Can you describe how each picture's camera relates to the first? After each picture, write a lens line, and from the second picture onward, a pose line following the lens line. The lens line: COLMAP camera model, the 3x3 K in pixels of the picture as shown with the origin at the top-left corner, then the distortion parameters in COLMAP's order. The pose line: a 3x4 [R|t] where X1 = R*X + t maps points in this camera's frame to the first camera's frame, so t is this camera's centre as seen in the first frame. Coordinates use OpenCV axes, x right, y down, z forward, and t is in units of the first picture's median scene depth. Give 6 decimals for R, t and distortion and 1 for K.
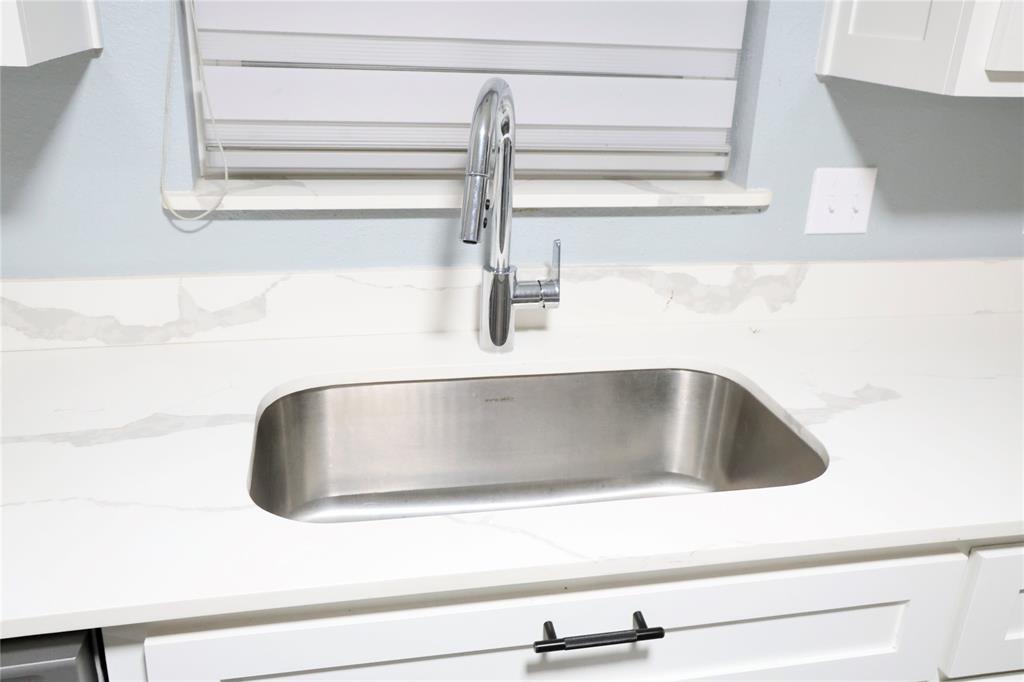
lens RADIAL K [[843.6, 0, 512.0], [0, 843.6, 341.0], [0, 0, 1]] dist [0.001744, 0.000832]
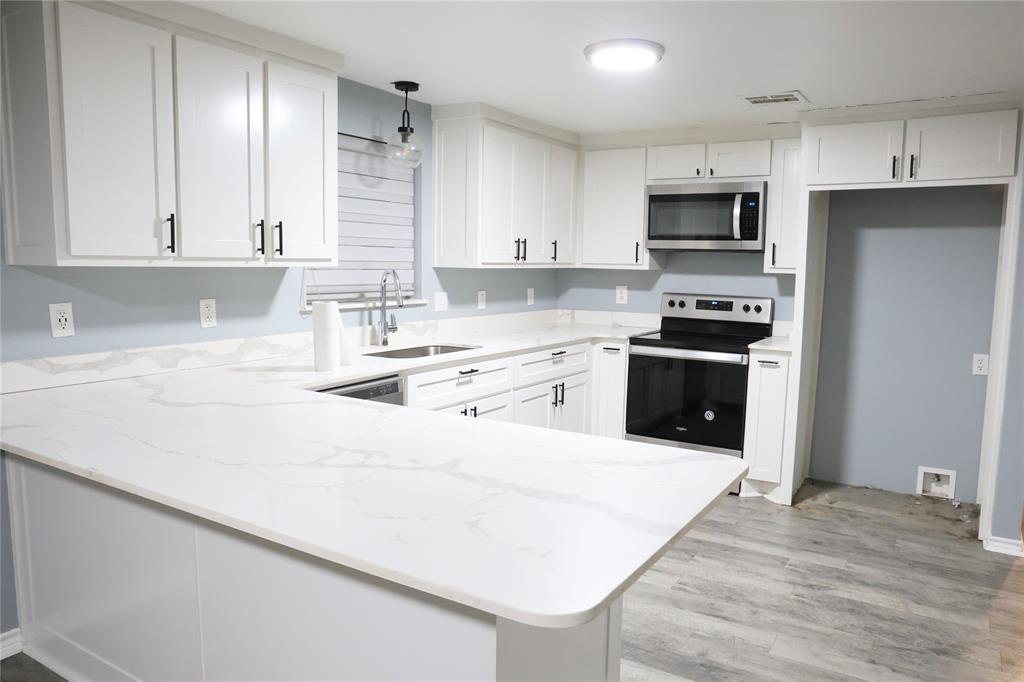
lens RADIAL K [[713.5, 0, 512.0], [0, 713.5, 341.0], [0, 0, 1]] dist [-0.094986, 0.061372]
pose [[0.703791, -0.107263, 0.702262, -1.542953], [0.272668, 0.953608, -0.127608, 0.460490], [-0.655995, 0.281294, 0.700388, -1.251207]]
